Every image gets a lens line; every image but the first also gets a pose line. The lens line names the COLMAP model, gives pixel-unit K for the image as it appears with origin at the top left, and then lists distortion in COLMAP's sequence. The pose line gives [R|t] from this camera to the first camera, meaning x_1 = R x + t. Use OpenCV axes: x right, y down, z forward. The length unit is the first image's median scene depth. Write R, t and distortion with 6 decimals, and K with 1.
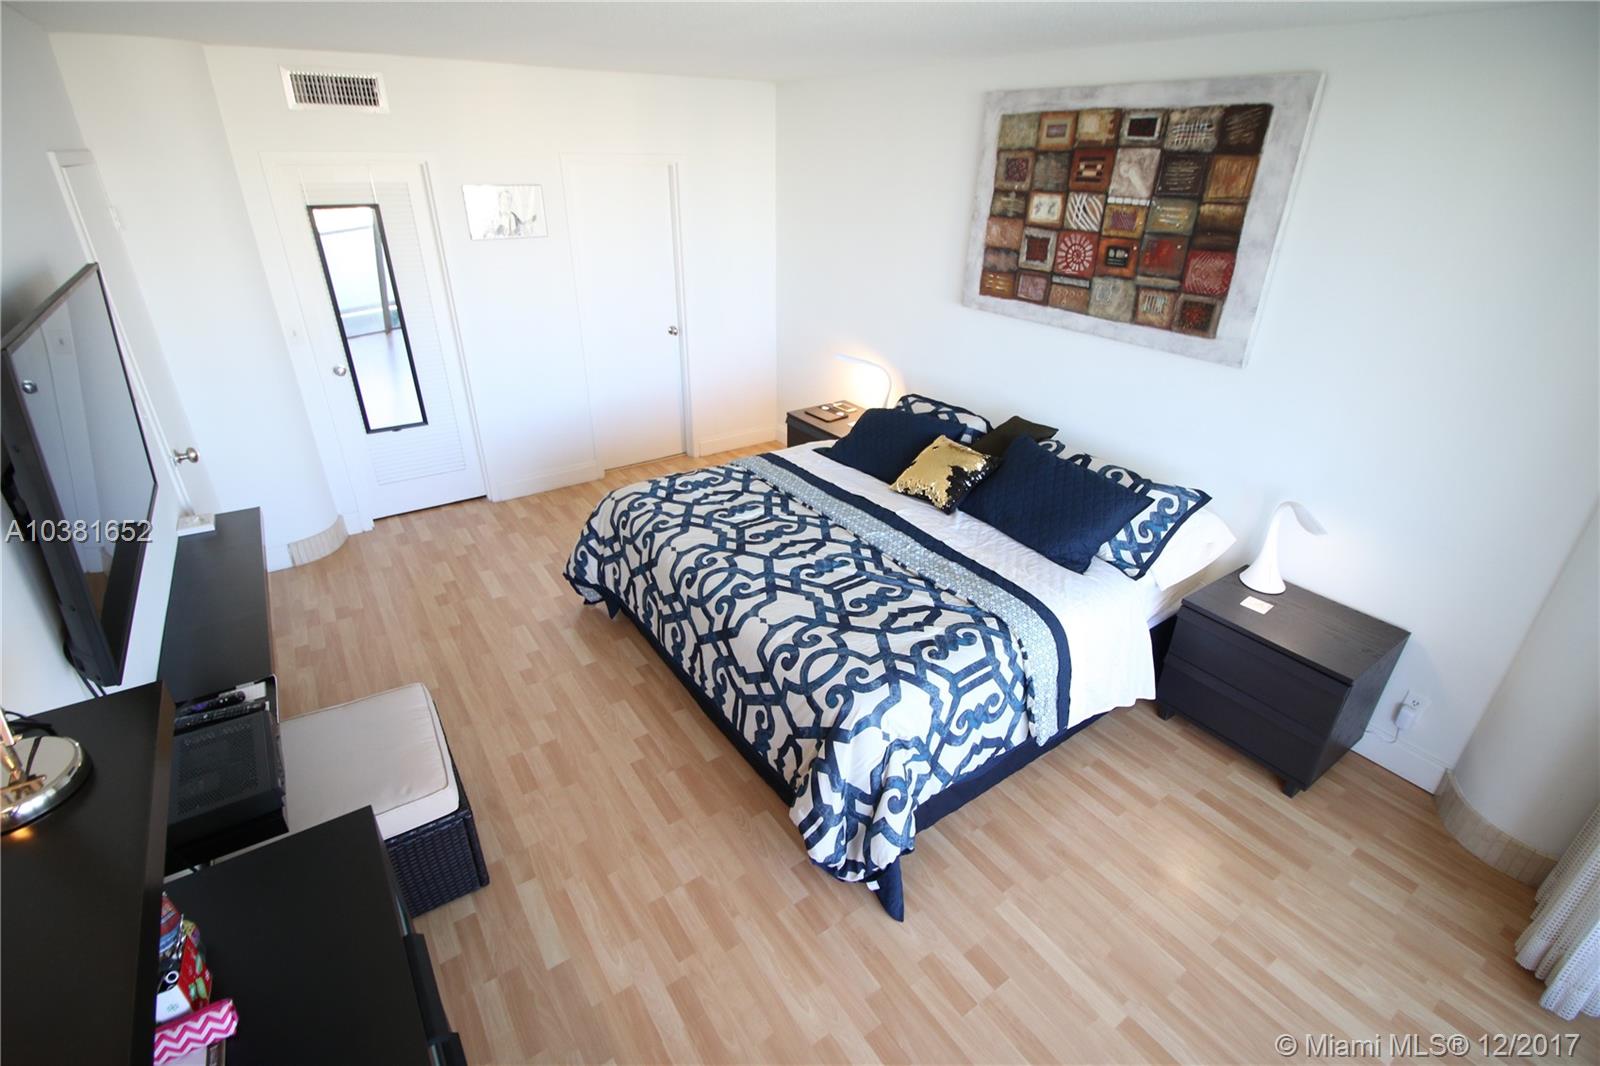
lens RADIAL K [[736.0, 0, 806.7], [0, 736.0, 528.7], [0, 0, 1]] dist [-0.002310, -0.011678]
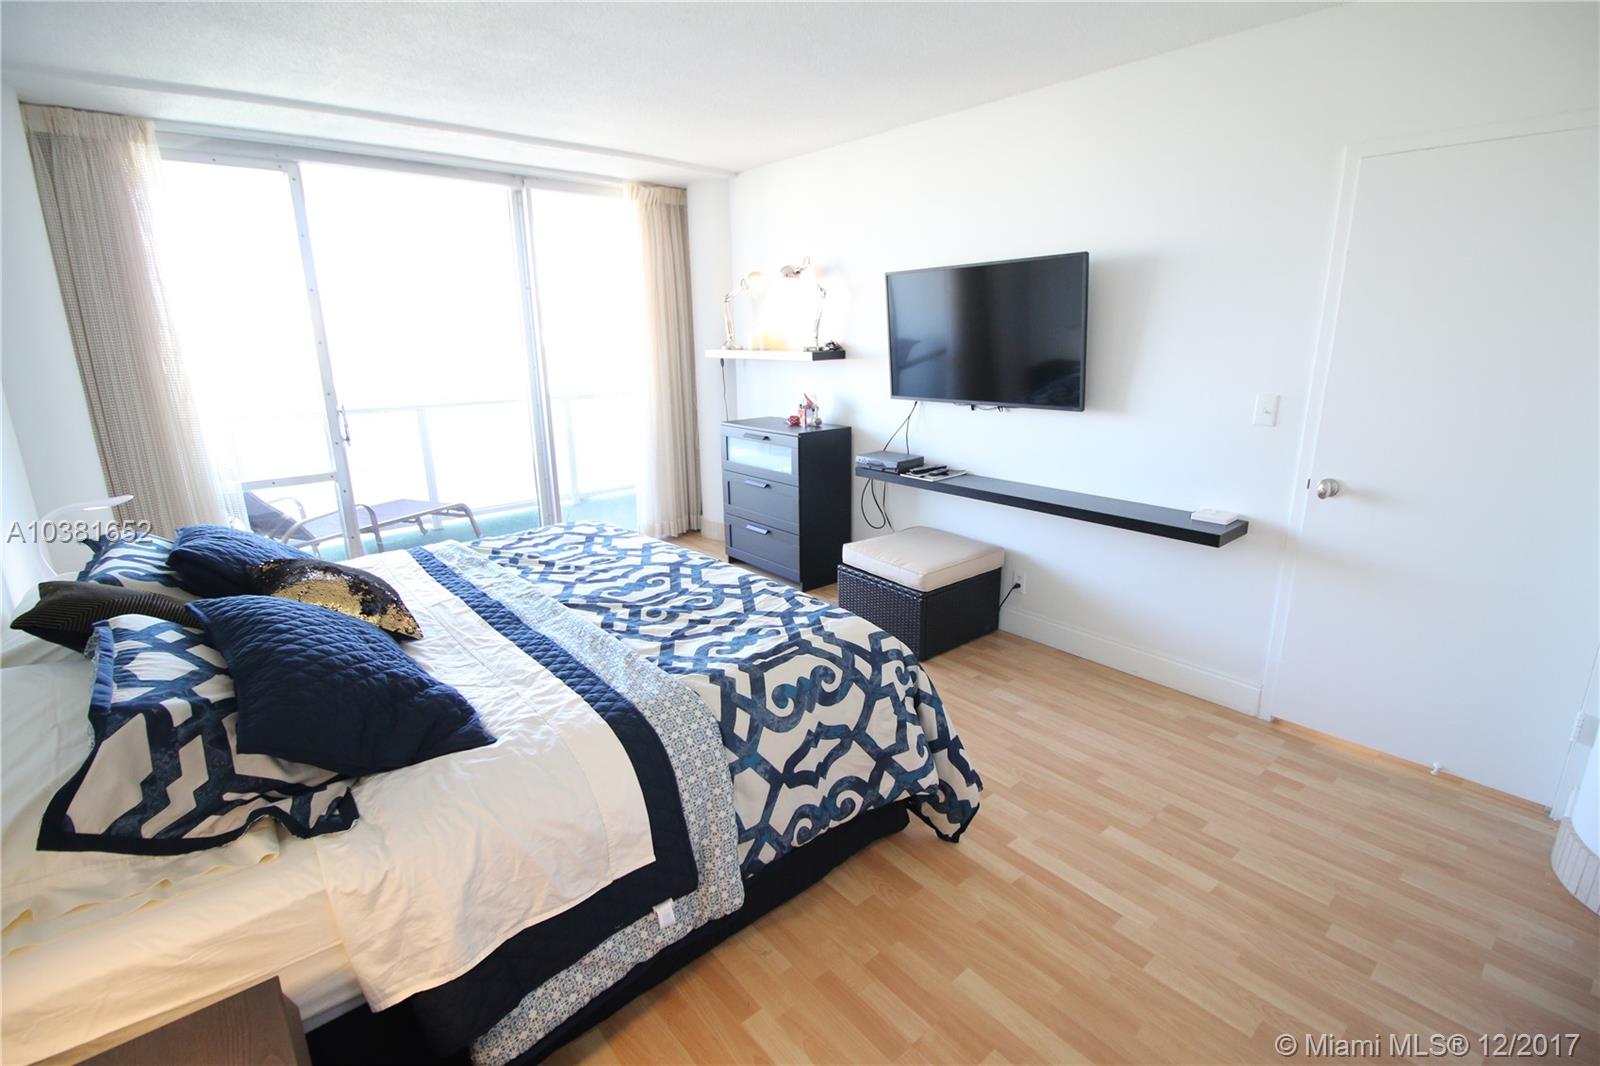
lens RADIAL K [[736.0, 0, 807.4], [0, 736.0, 525.1], [0, 0, 1]] dist [-0.002310, -0.011678]
pose [[-0.995678, 0.020364, -0.090617, -0.168824], [-0.044838, 0.749044, 0.661001, -0.610753], [0.081337, 0.662207, -0.744894, 1.629034]]
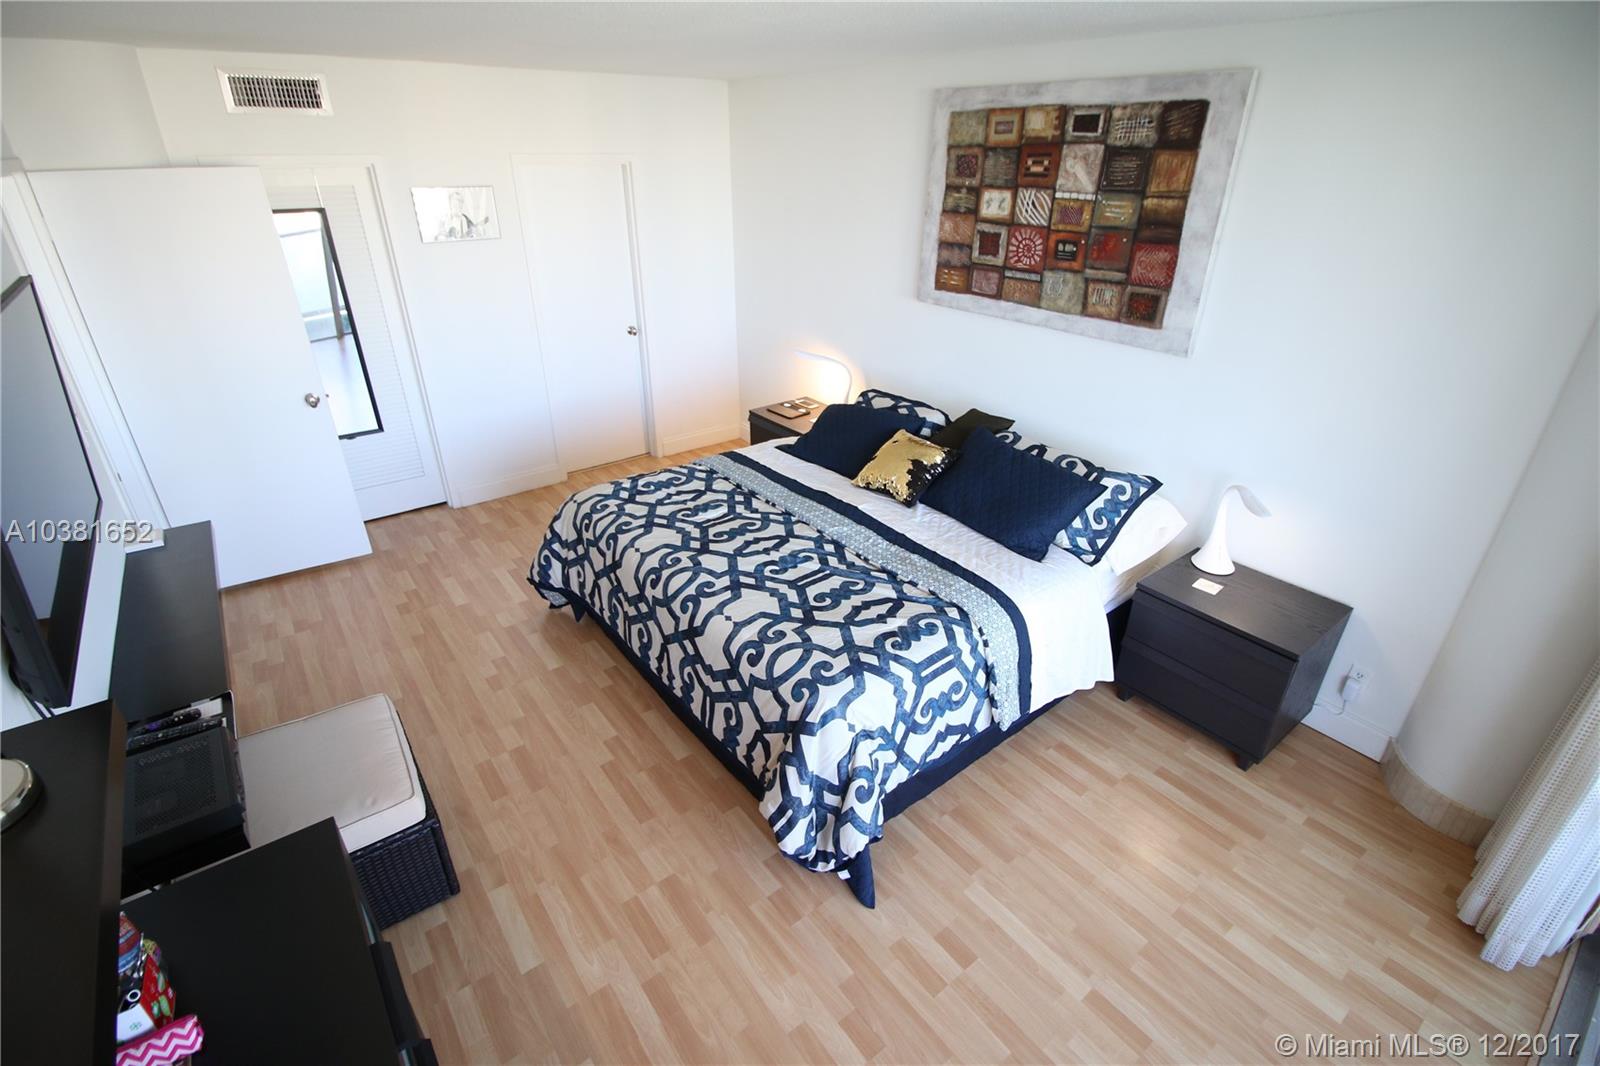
lens RADIAL K [[736.0, 0, 807.0], [0, 736.0, 528.5], [0, 0, 1]] dist [-0.002310, -0.011678]
pose [[0.998690, -0.030725, 0.040910, 0.009523], [0.030531, 0.999519, 0.005362, 0.000069], [-0.041055, -0.004106, 0.999148, -0.009009]]
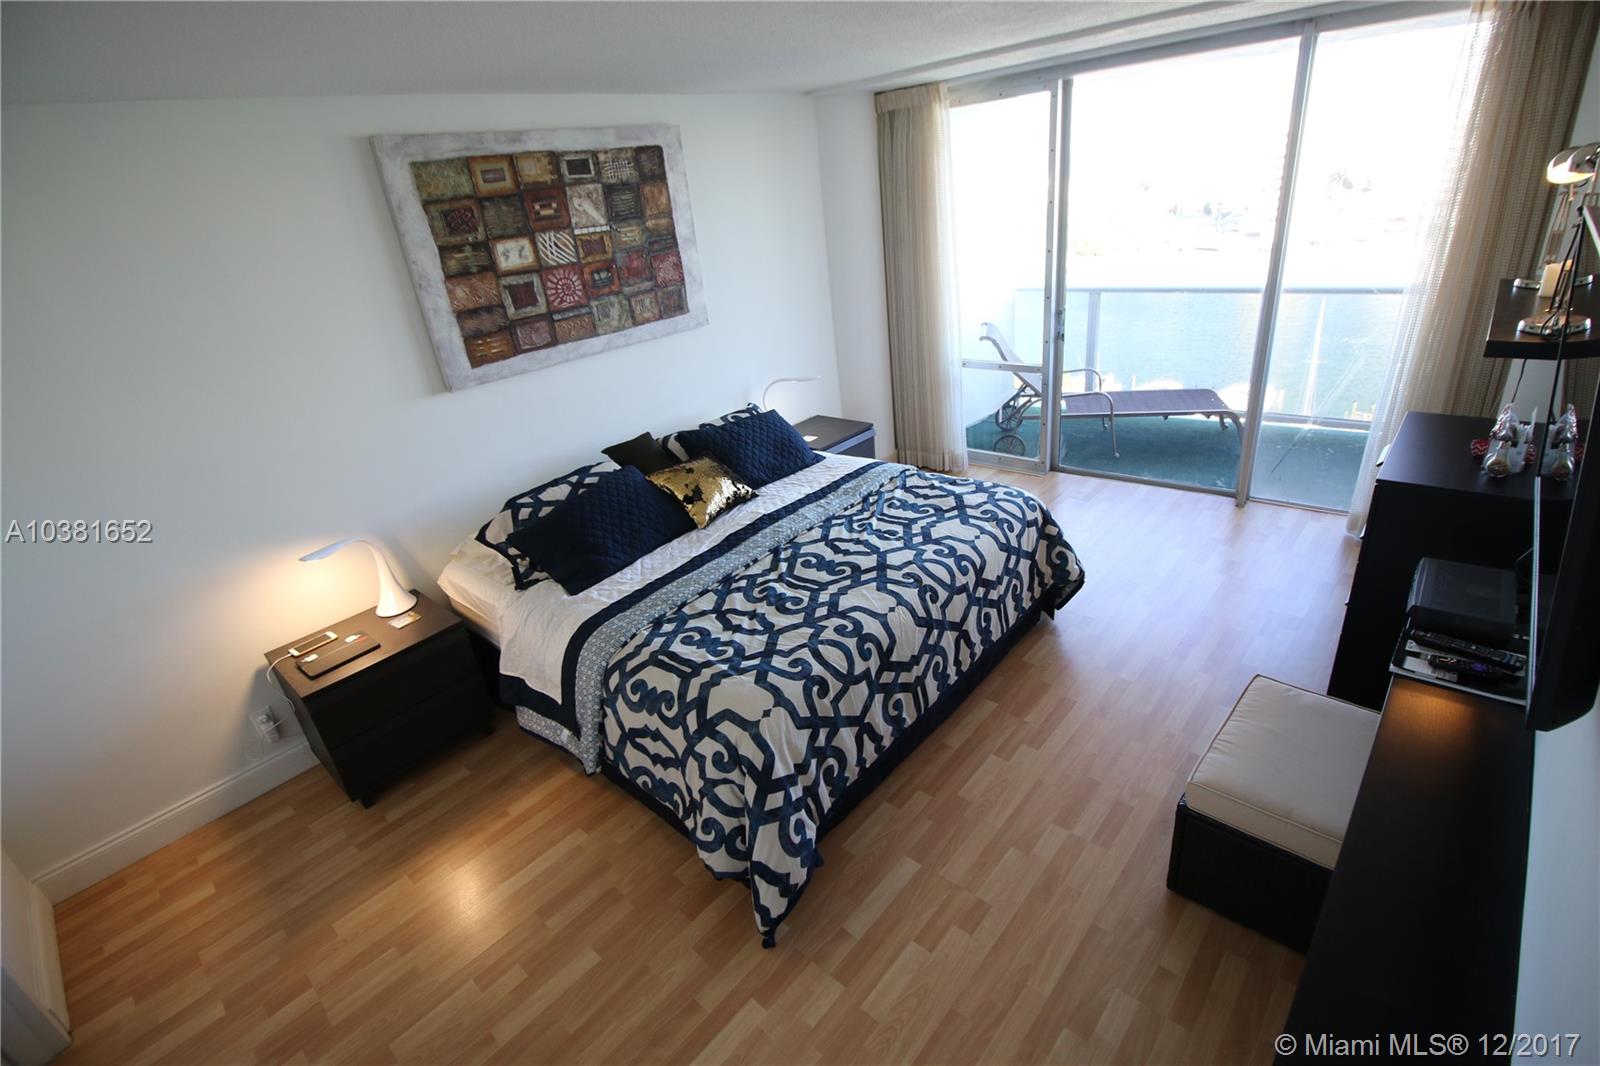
lens RADIAL K [[736.0, 0, 806.4], [0, 736.0, 526.7], [0, 0, 1]] dist [-0.002310, -0.011678]
pose [[-0.228526, -0.402164, 0.886589, -0.875008], [0.530678, 0.712033, 0.459771, -0.485891], [-0.816184, 0.575563, 0.050701, 0.975269]]
